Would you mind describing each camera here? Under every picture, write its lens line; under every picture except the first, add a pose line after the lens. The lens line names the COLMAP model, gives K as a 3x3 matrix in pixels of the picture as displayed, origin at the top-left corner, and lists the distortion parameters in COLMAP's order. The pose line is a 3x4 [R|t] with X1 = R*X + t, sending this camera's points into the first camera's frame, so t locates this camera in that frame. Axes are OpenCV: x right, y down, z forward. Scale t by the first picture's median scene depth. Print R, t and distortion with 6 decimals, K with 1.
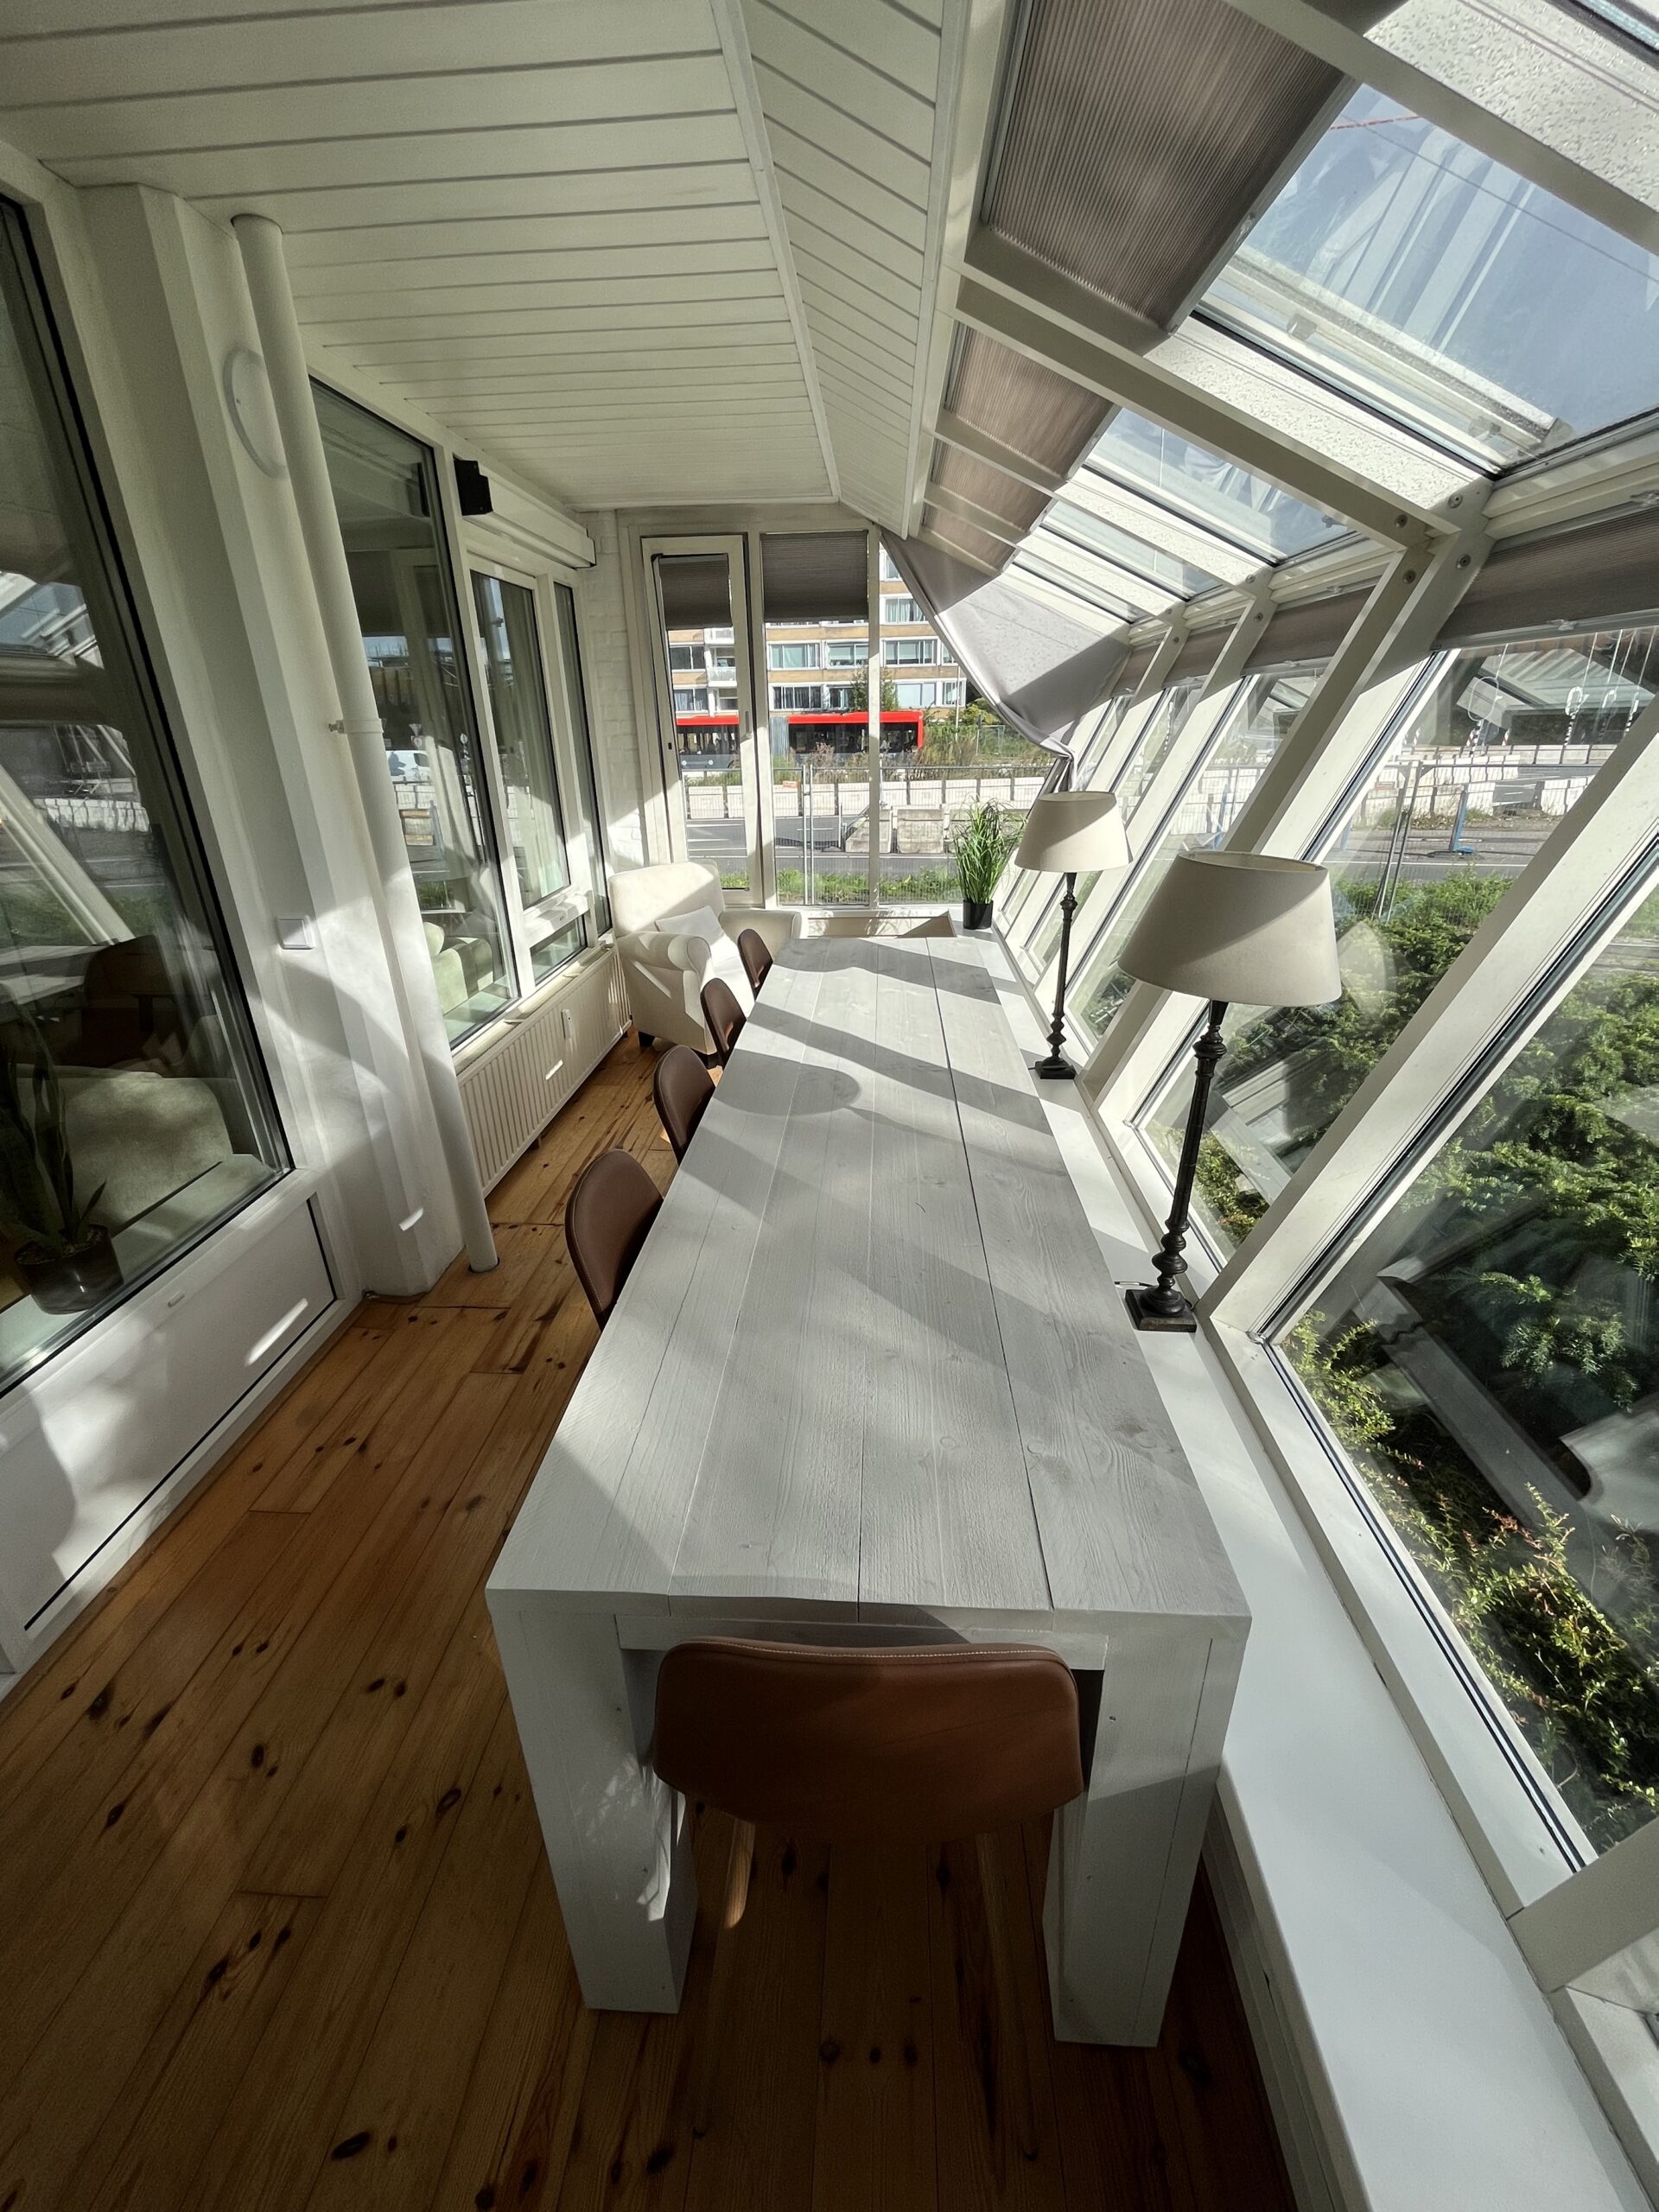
lens RADIAL K [[891.9, 0, 828.8], [0, 891.9, 1102.6], [0, 0, 1]] dist [-0.003531, -0.000542]
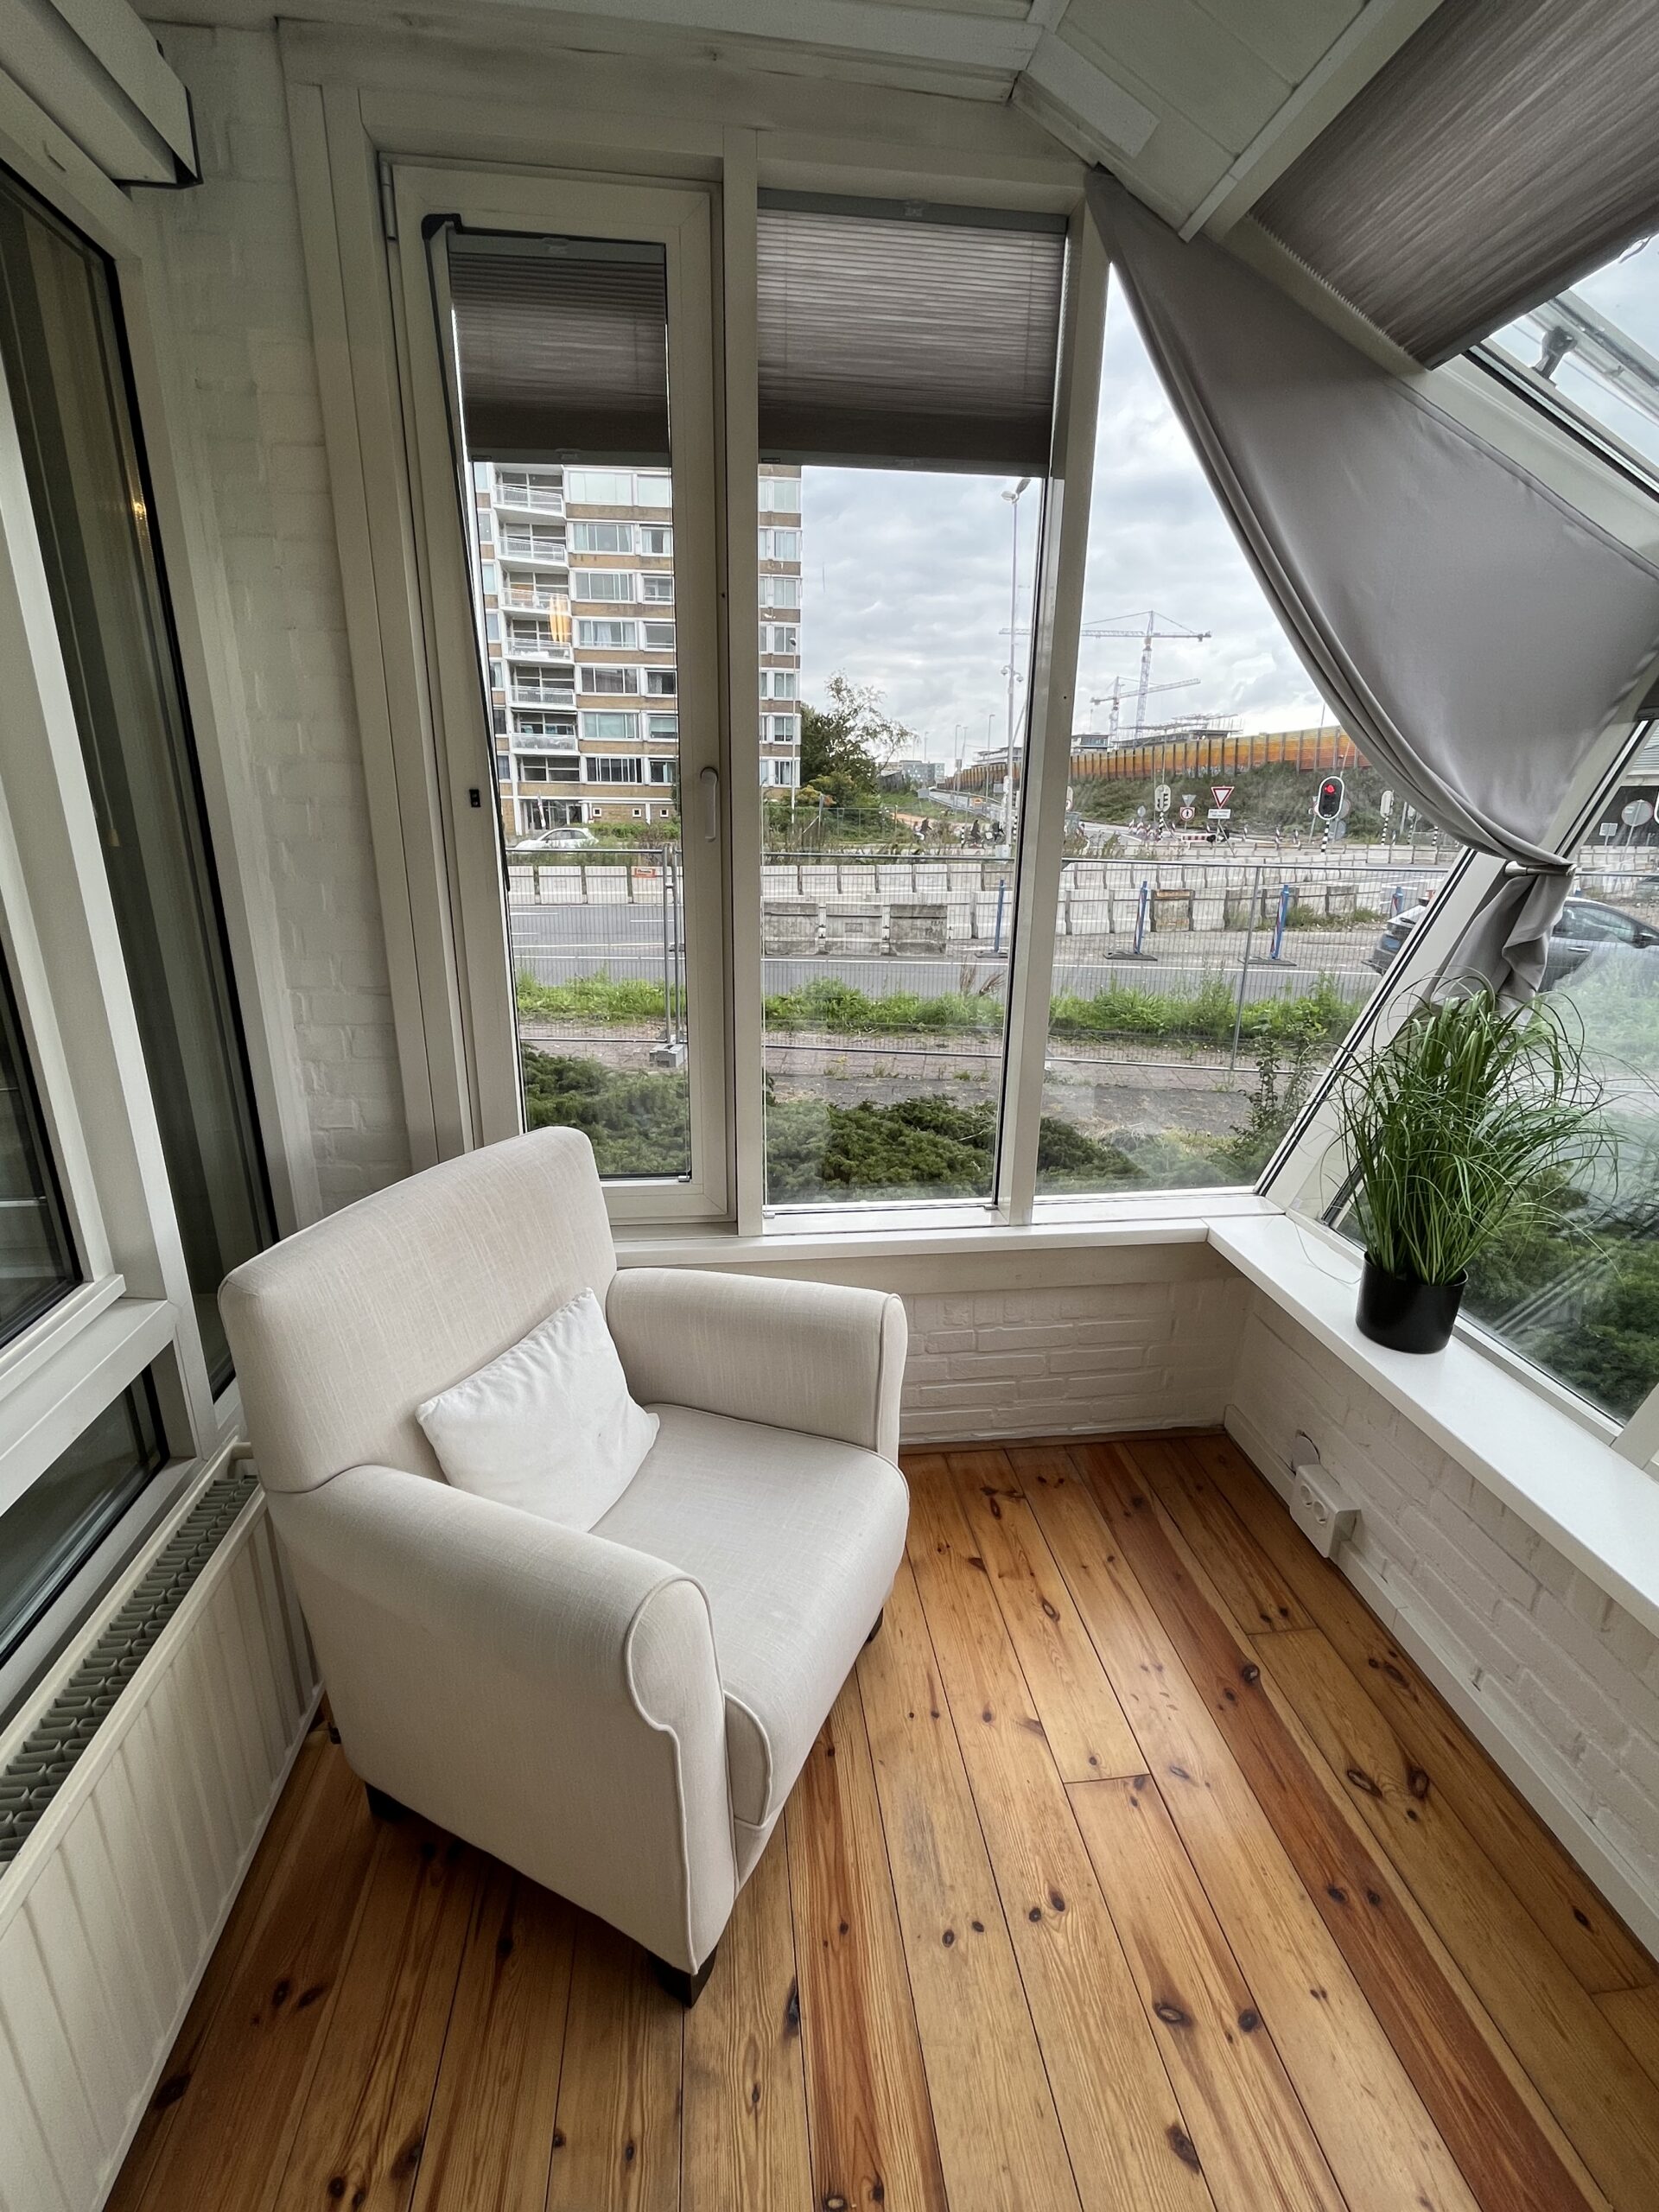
lens RADIAL K [[971.1, 0, 825.6], [0, 971.1, 1100.3], [0, 0, 1]] dist [-0.007100, 0.000565]
pose [[0.983332, -0.019042, 0.180821, -0.124420], [0.038034, 0.994041, -0.102158, -0.260094], [-0.177799, 0.107333, 0.978196, 0.669550]]
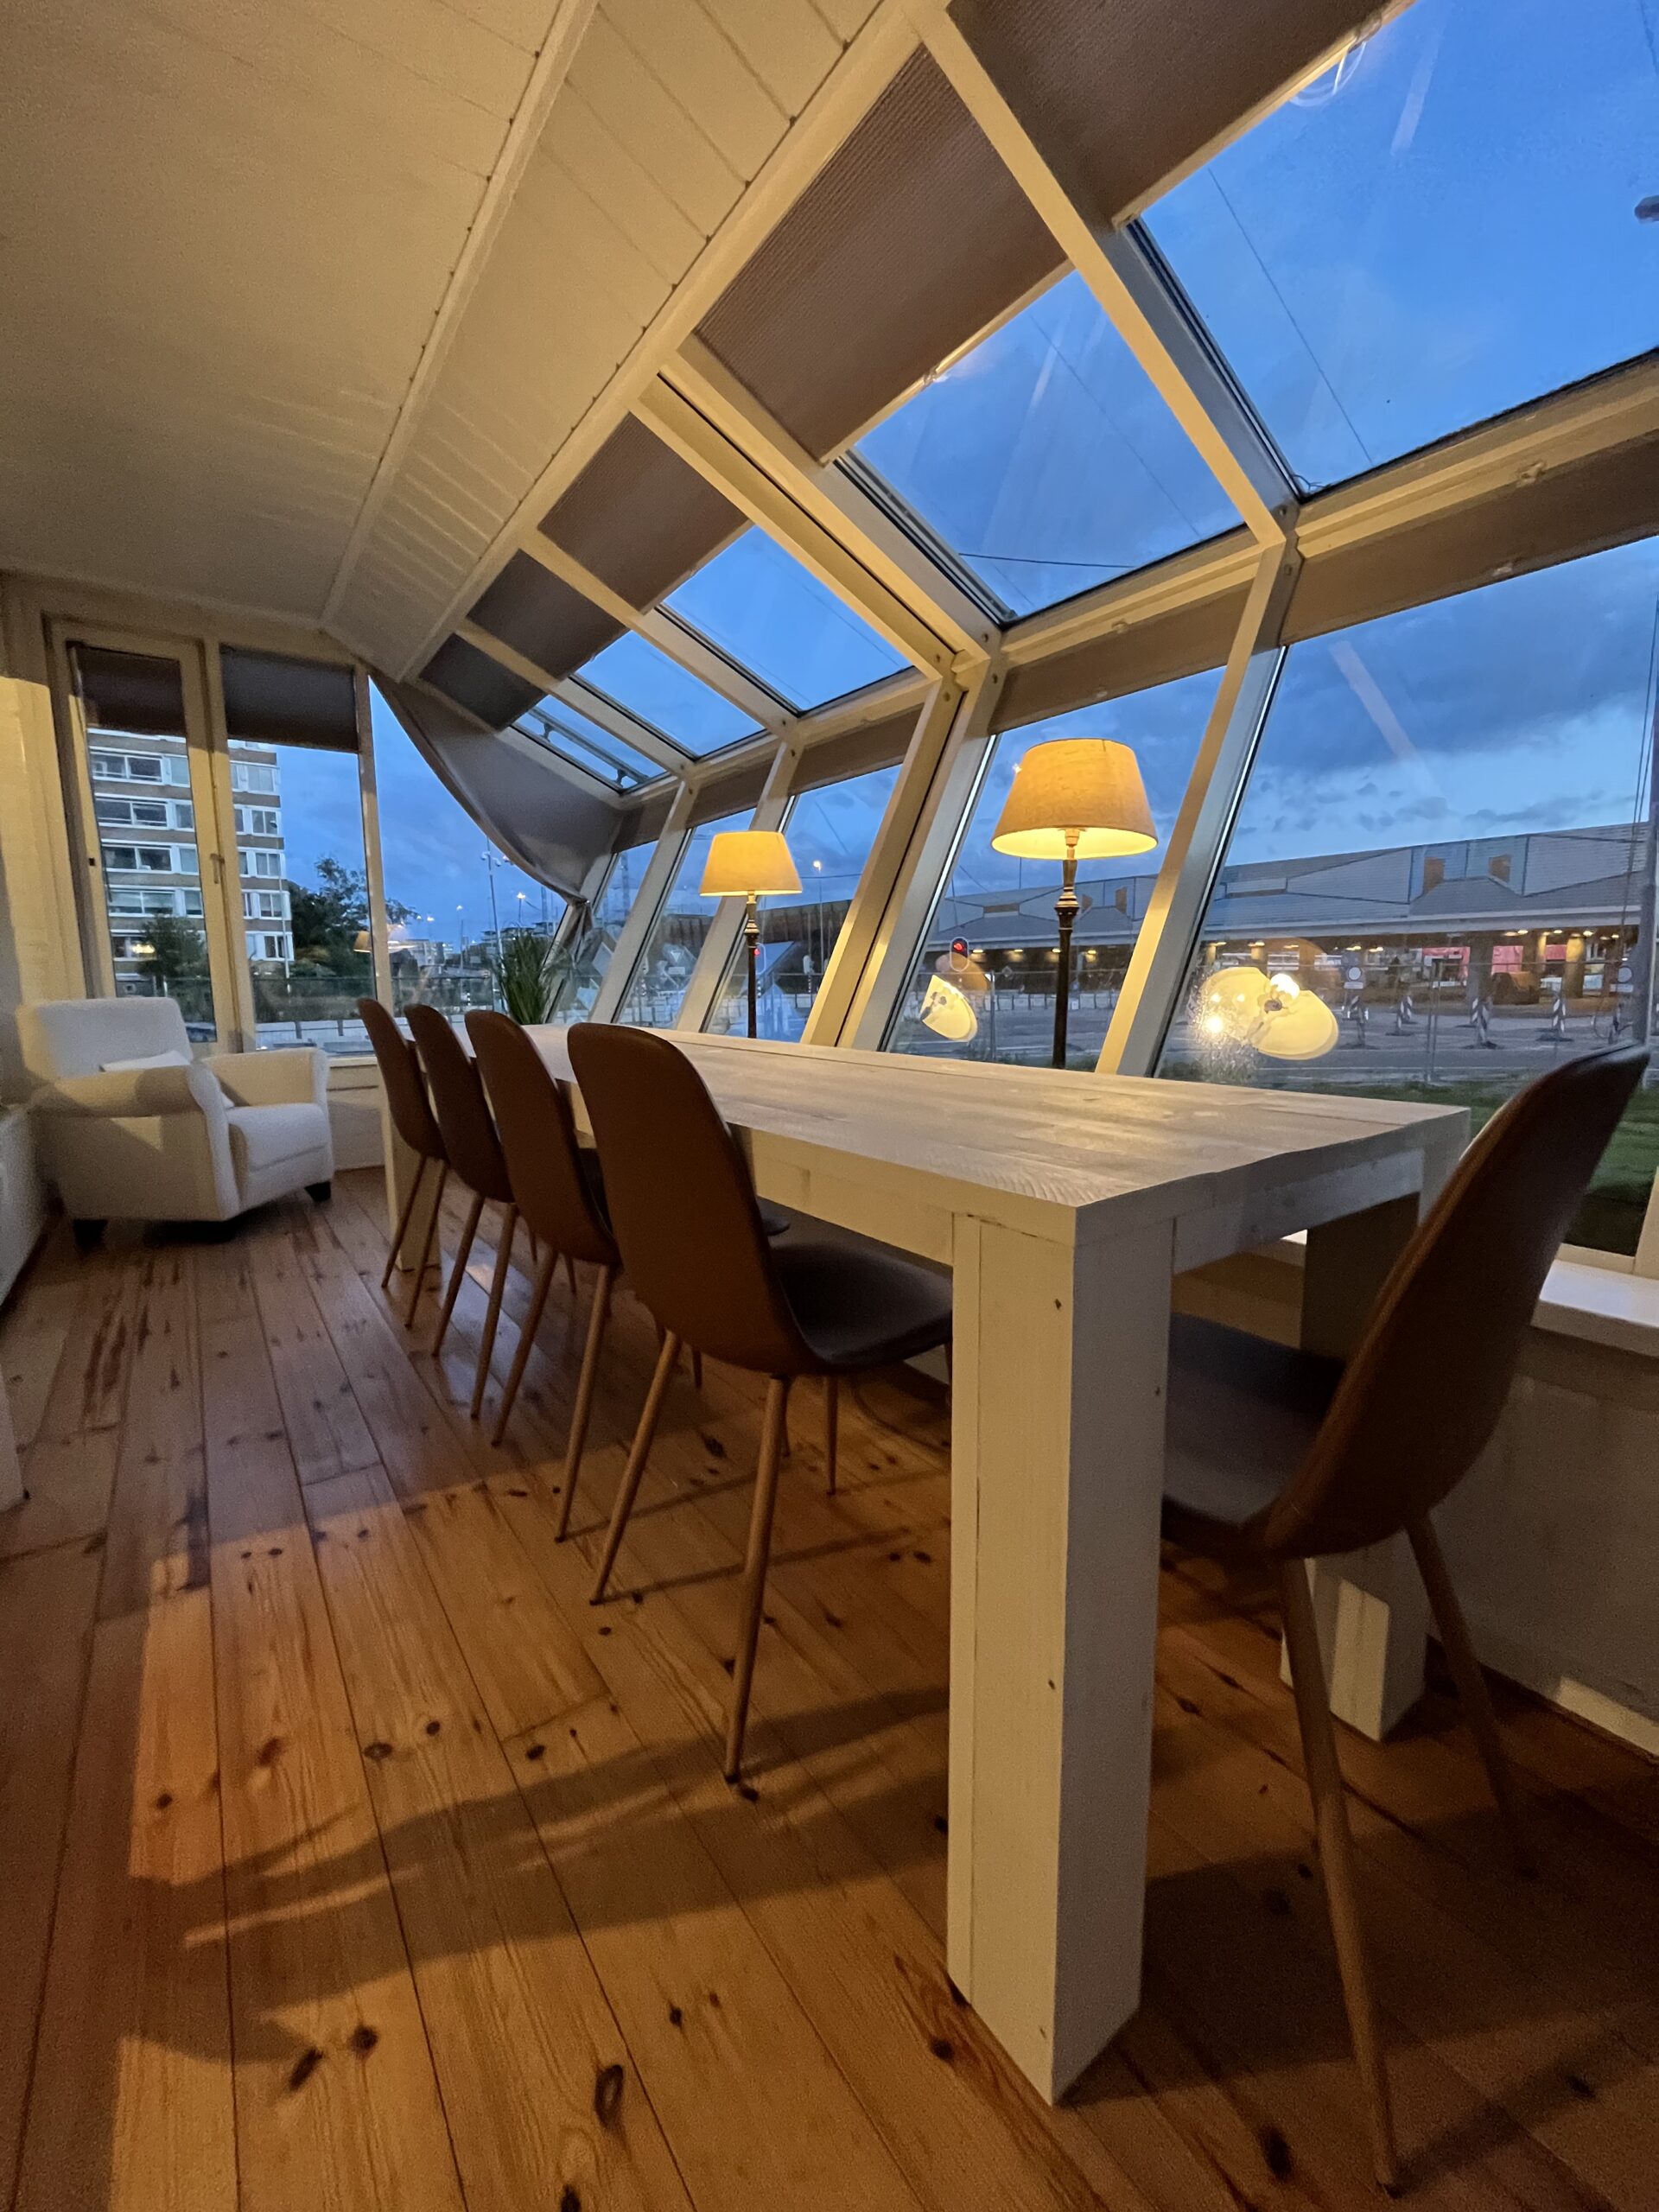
lens RADIAL K [[891.9, 0, 818.1], [0, 891.9, 1103.6], [0, 0, 1]] dist [-0.003531, -0.000542]
pose [[0.778752, -0.076690, 0.622626, -0.197206], [0.240815, 0.953006, -0.183816, 0.106897], [-0.579270, 0.293085, 0.760623, 0.105676]]
